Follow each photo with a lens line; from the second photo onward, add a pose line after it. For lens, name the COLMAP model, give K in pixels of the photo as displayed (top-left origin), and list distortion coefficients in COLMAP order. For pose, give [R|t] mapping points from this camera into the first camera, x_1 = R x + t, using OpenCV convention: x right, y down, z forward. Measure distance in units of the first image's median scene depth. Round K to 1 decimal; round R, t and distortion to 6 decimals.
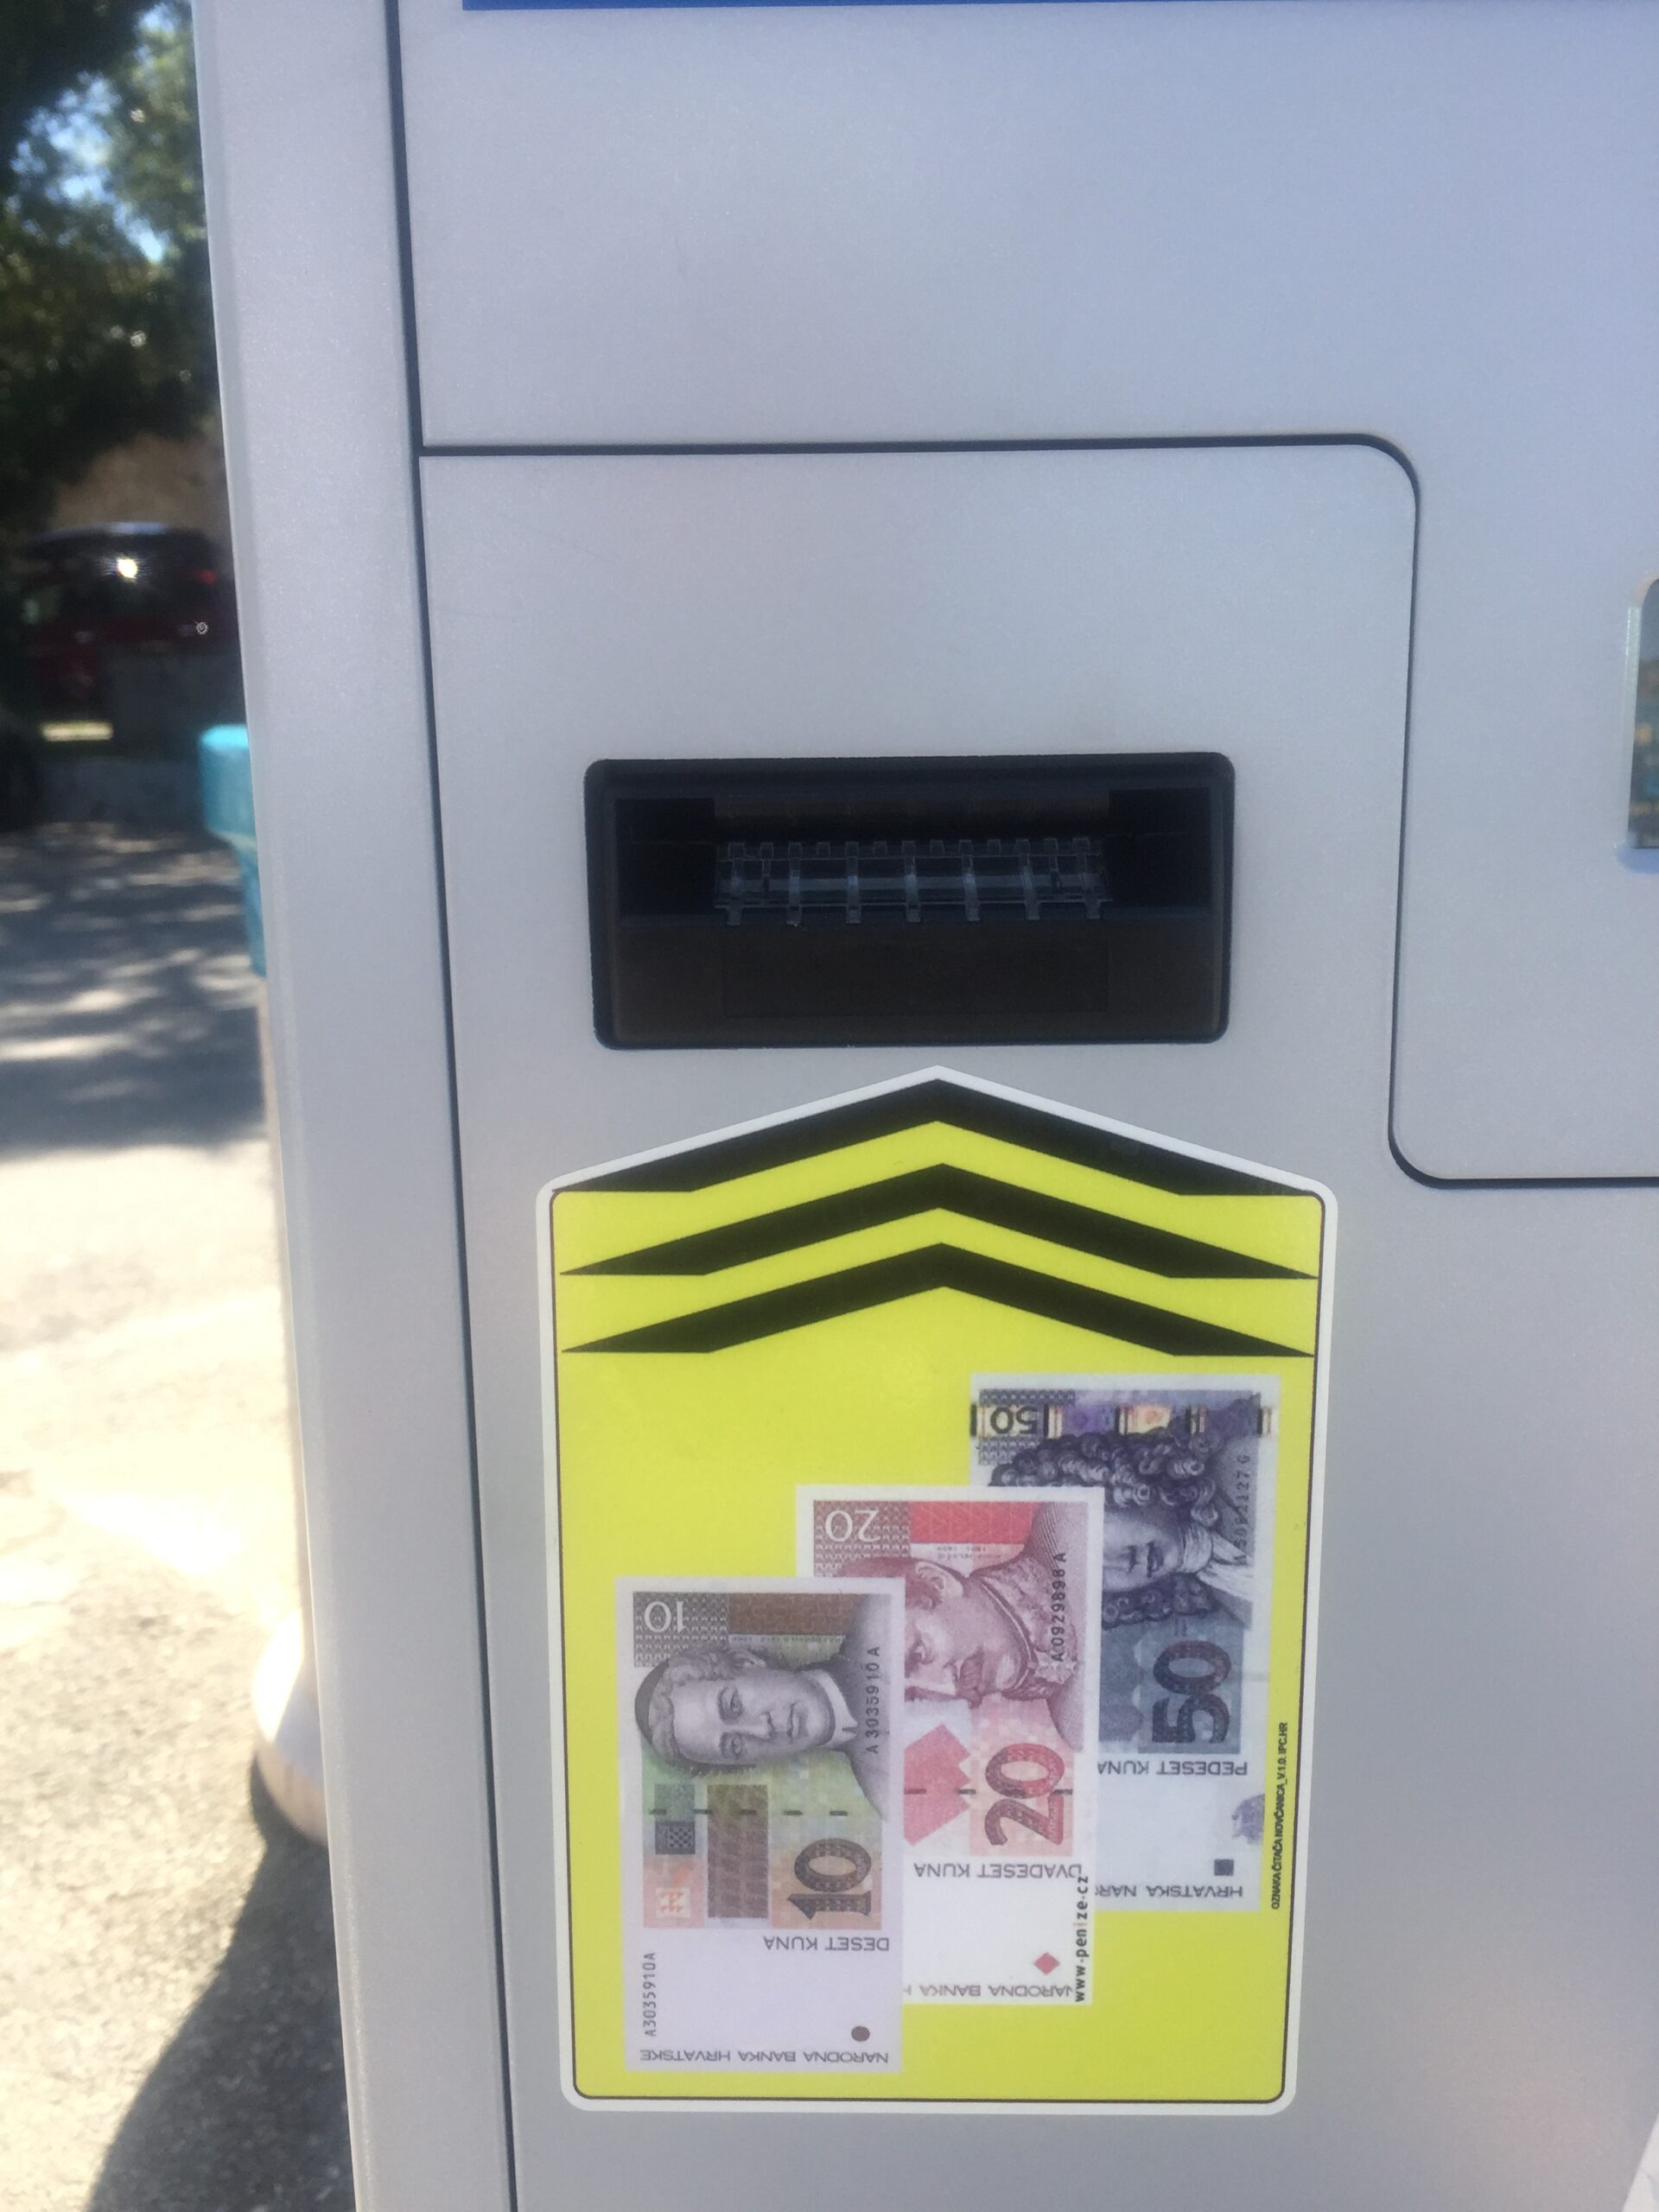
lens RADIAL K [[1914.9, 0, 811.1], [0, 1914.9, 1109.7], [0, 0, 1]] dist [0.073418, -0.099408]
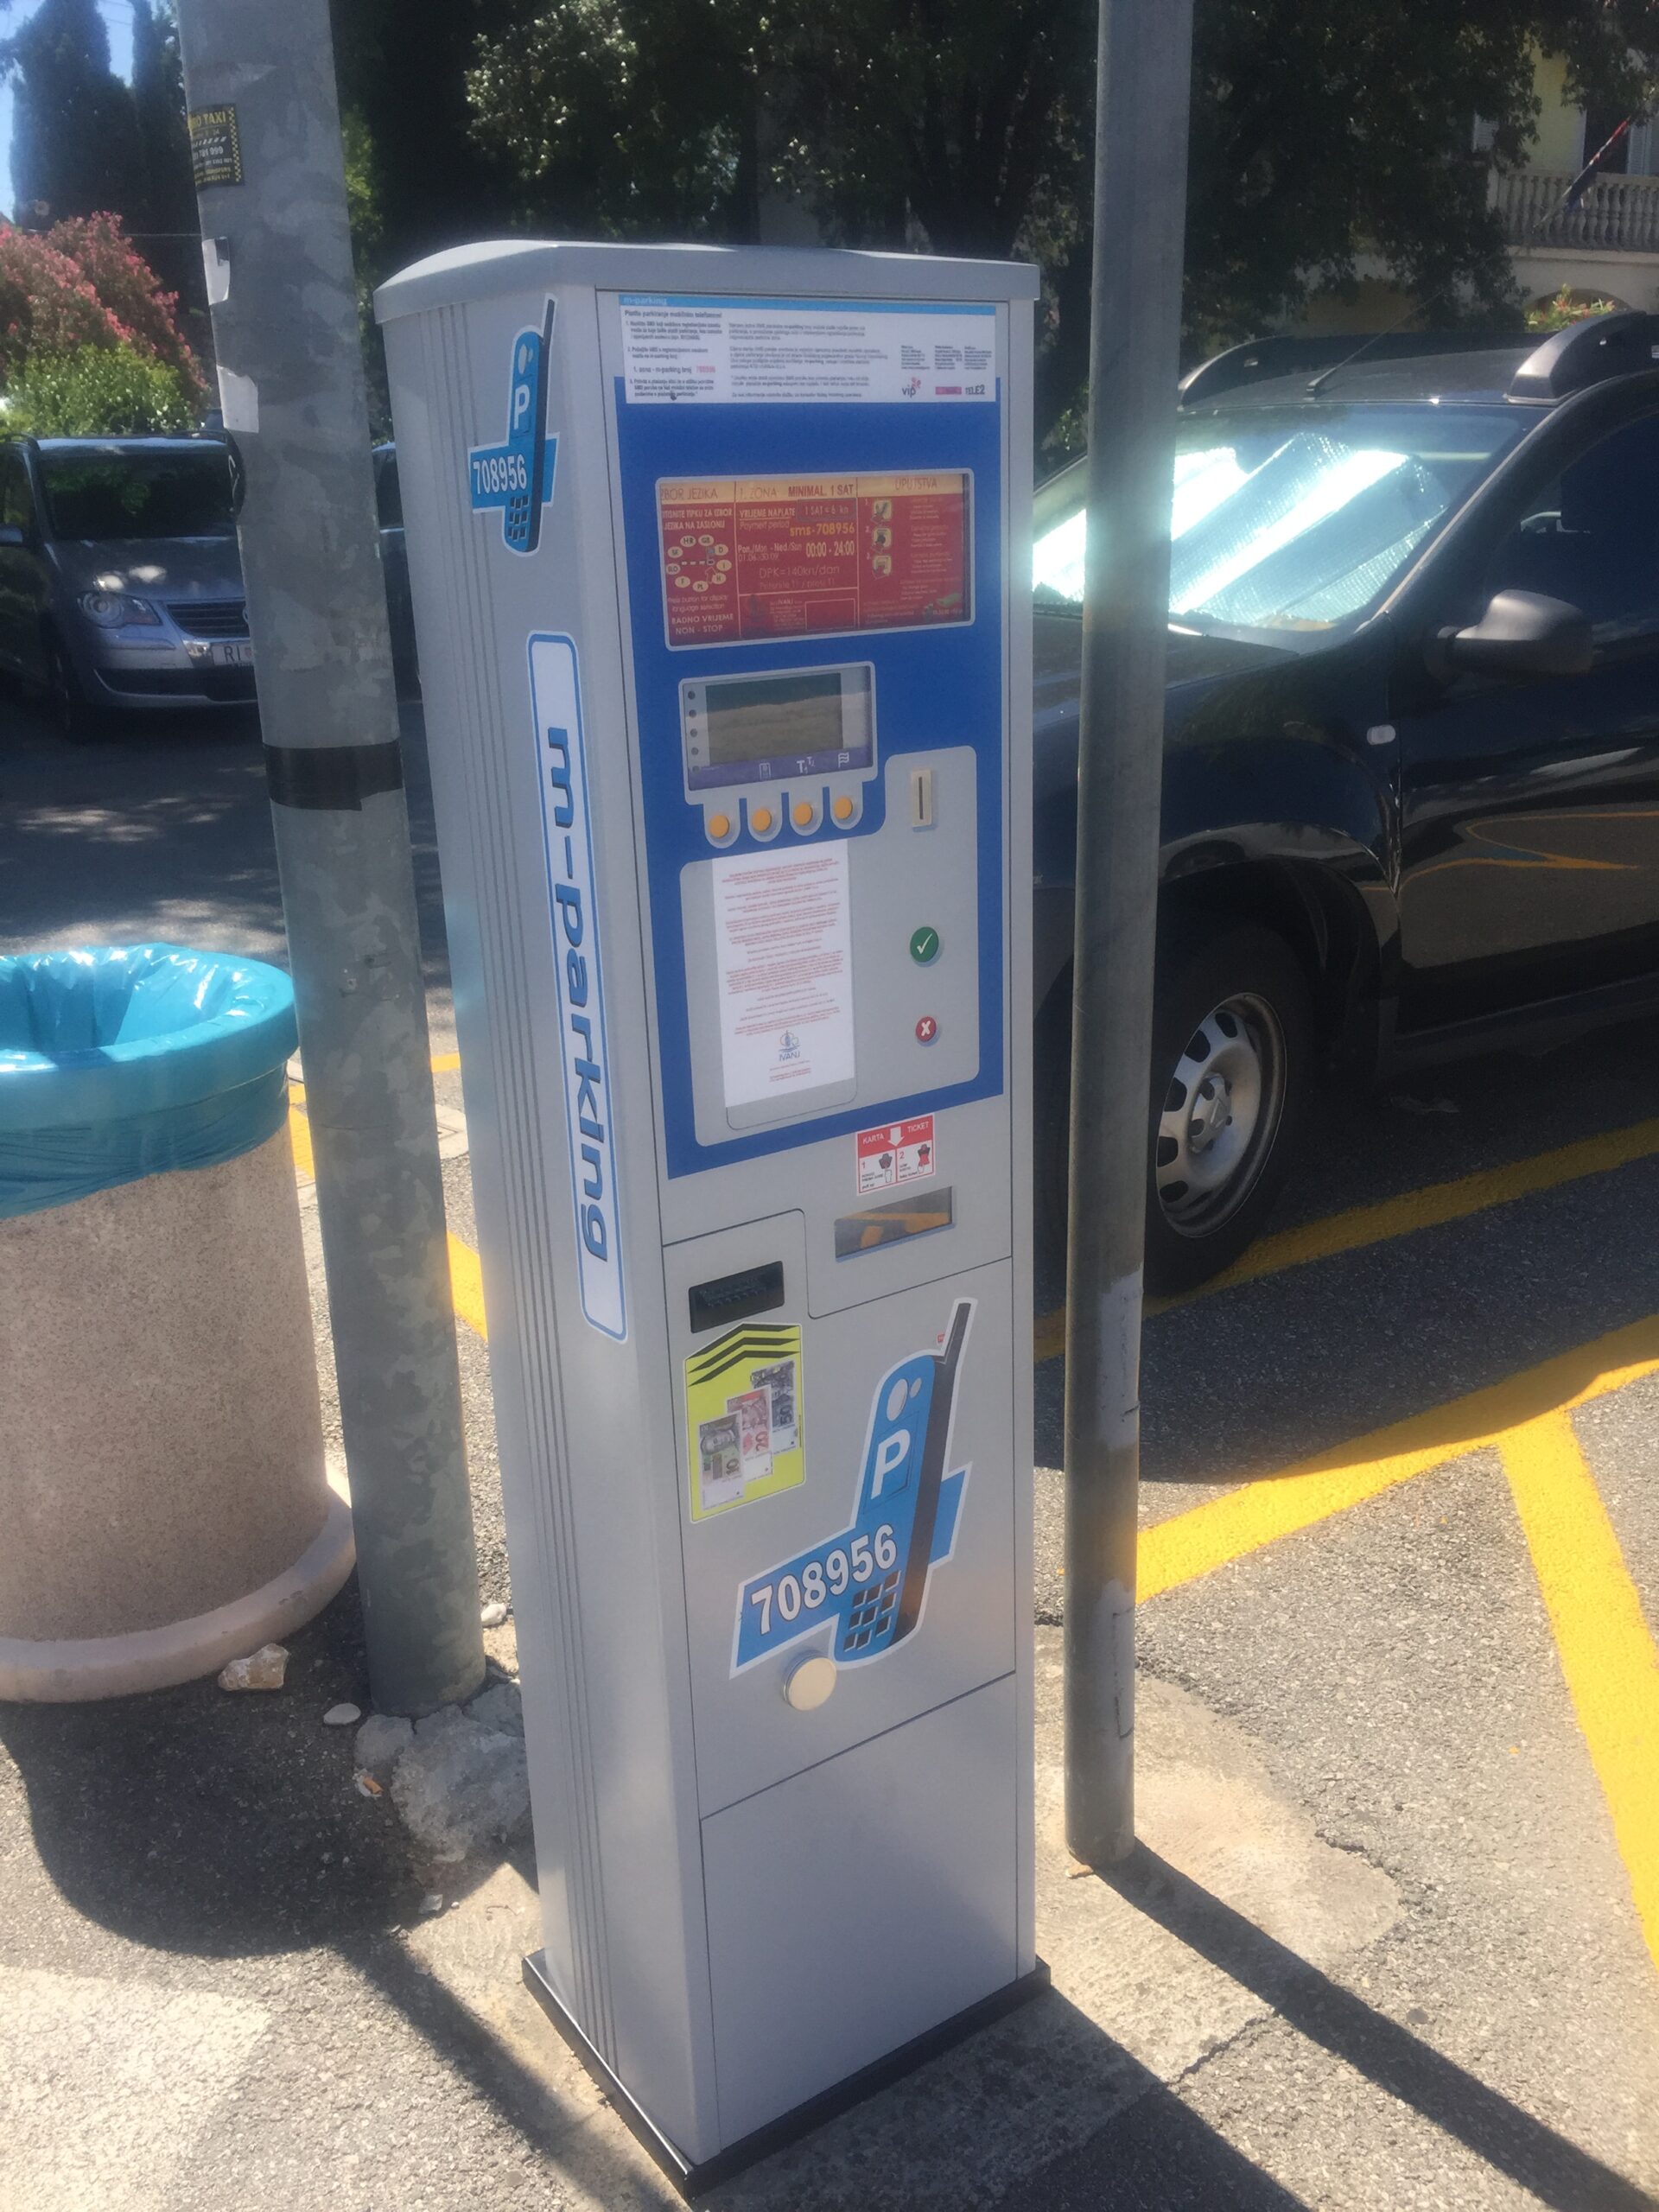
lens RADIAL K [[1914.9, 0, 832.0], [0, 1914.9, 1111.4], [0, 0, 1]] dist [0.073418, -0.099408]
pose [[0.814573, -0.186395, 0.549298, -2.567337], [0.126475, 0.981253, 0.145418, -1.342844], [-0.566106, -0.048981, 0.822876, -3.583896]]
